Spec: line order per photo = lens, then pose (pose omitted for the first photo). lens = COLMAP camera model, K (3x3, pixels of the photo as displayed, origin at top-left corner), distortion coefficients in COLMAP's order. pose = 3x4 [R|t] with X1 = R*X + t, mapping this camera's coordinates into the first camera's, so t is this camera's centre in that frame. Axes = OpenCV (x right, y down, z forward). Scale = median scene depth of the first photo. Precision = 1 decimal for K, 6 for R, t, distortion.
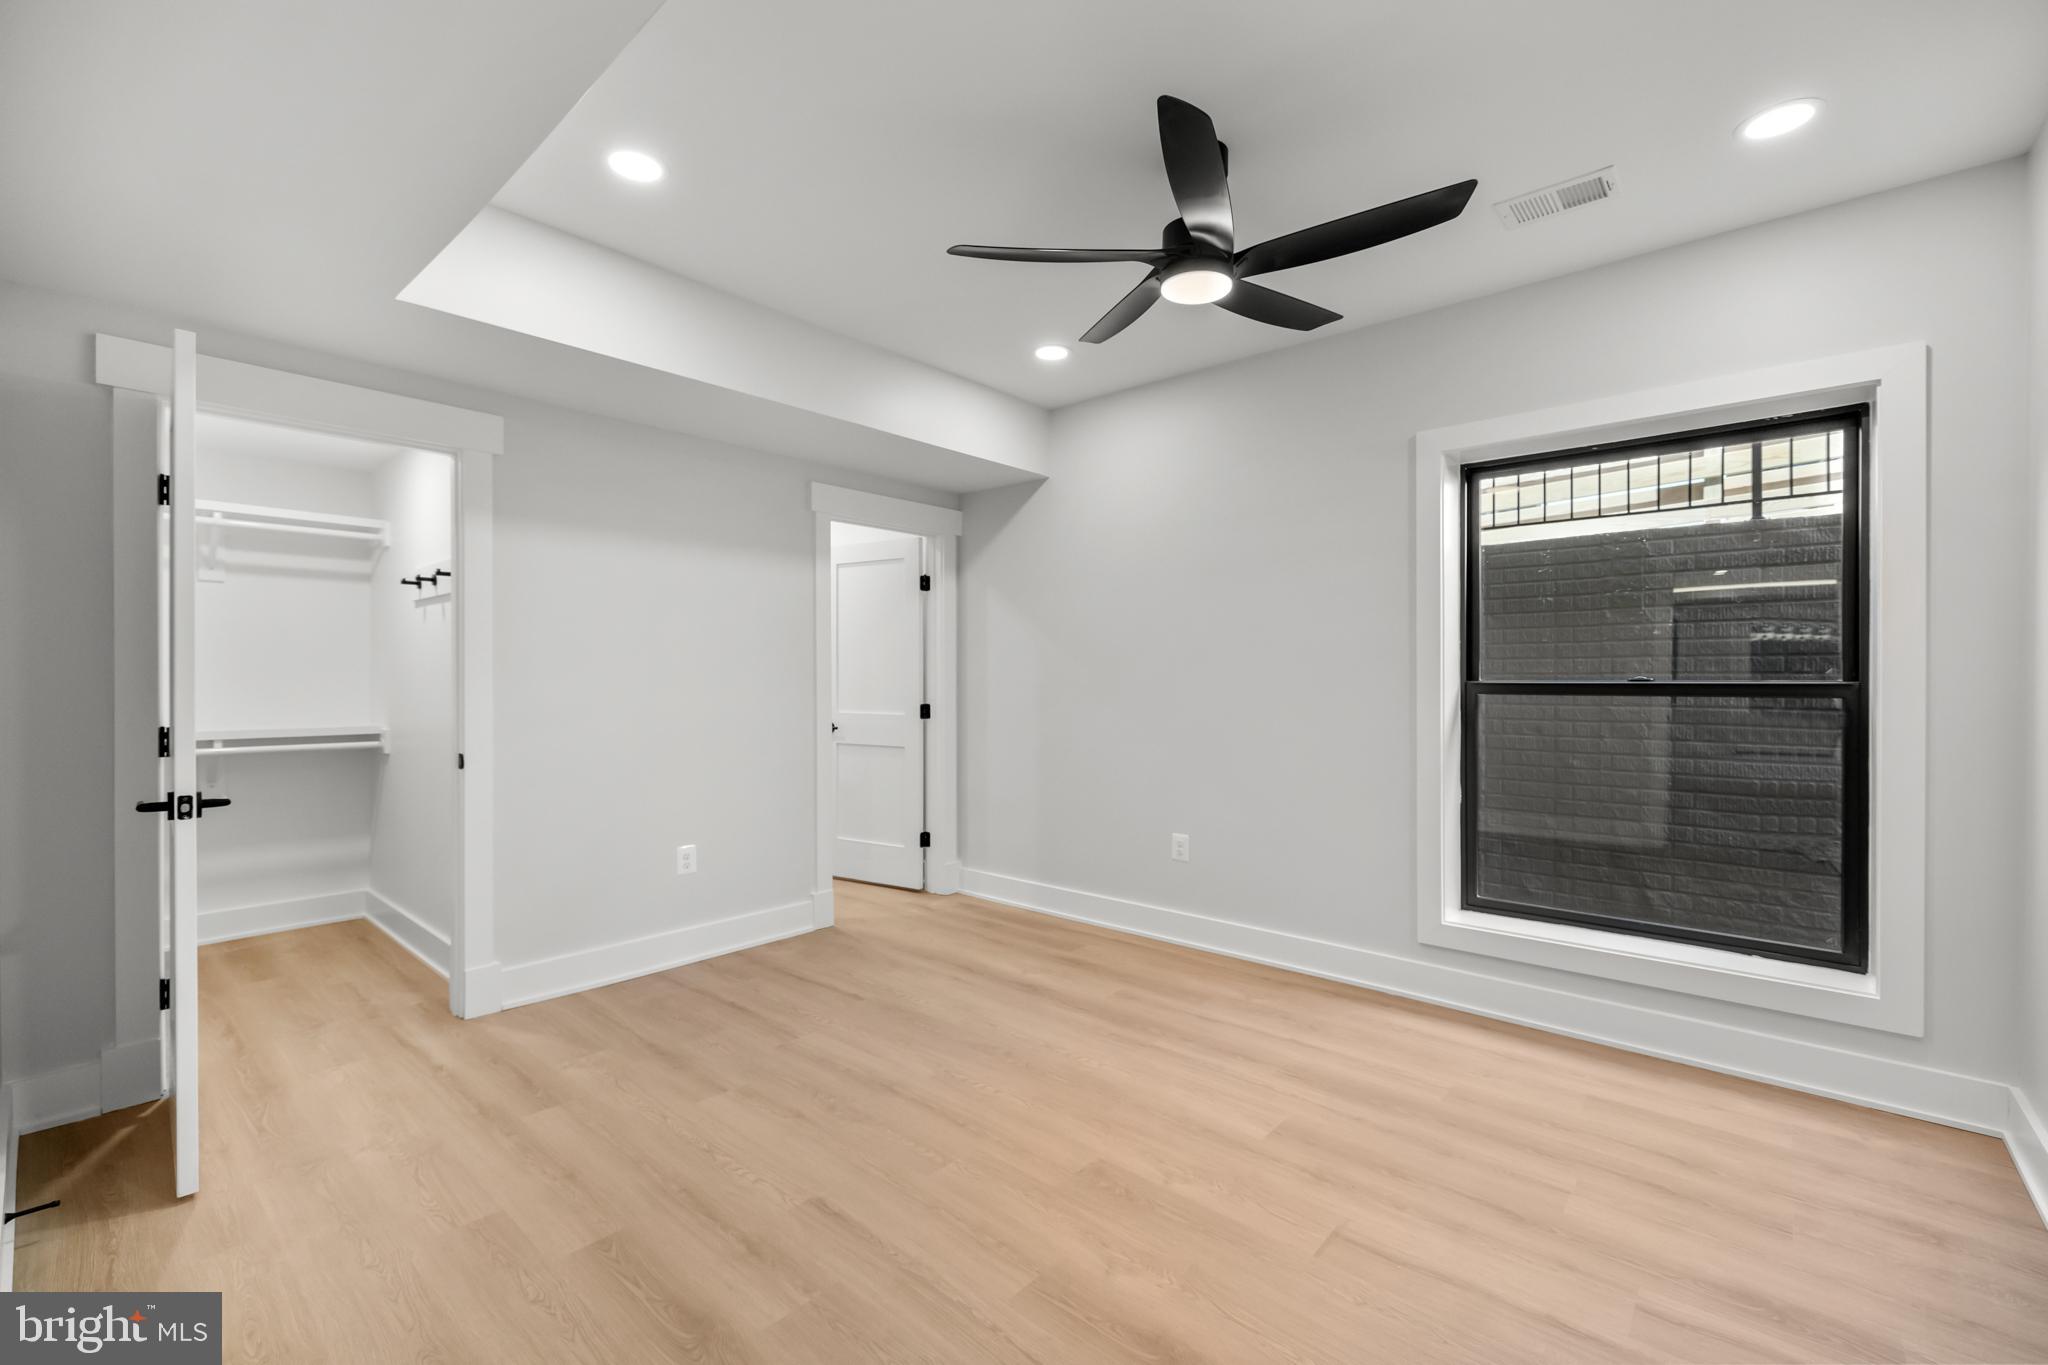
lens RADIAL K [[861.6, 0, 1023.2], [0, 861.6, 677.0], [0, 0, 1]] dist [-0.001056, -0.000045]
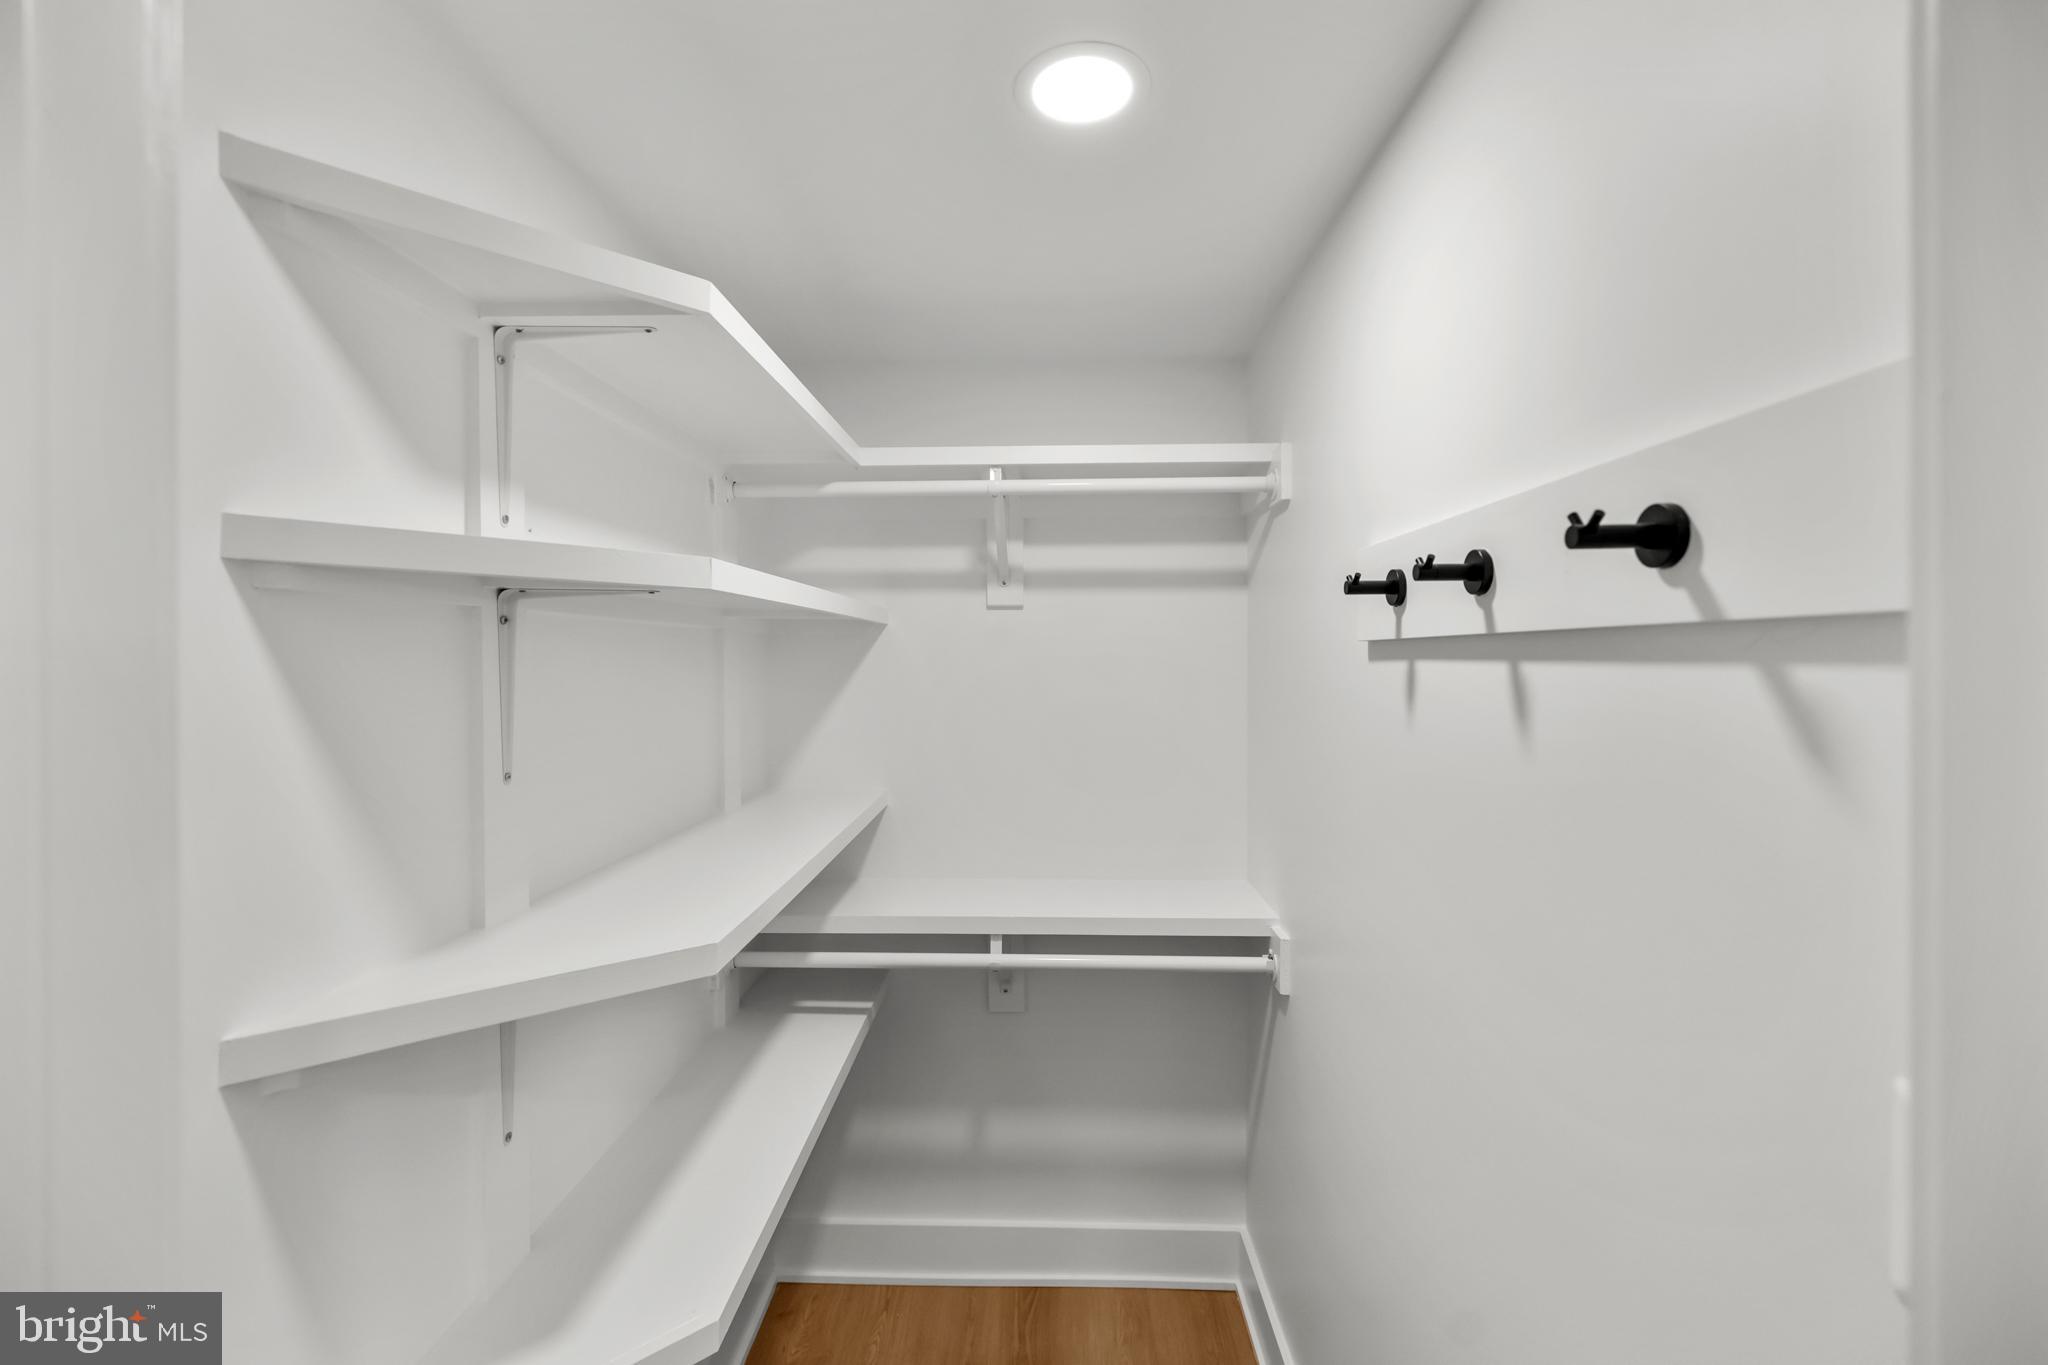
lens RADIAL K [[861.6, 0, 1023.2], [0, 861.6, 677.0], [0, 0, 1]] dist [-0.001056, -0.000045]
pose [[0.640022, 0.016876, -0.768171, -0.508878], [0.005963, 0.999620, 0.026930, -0.080029], [0.768333, -0.021816, 0.639678, 0.647051]]
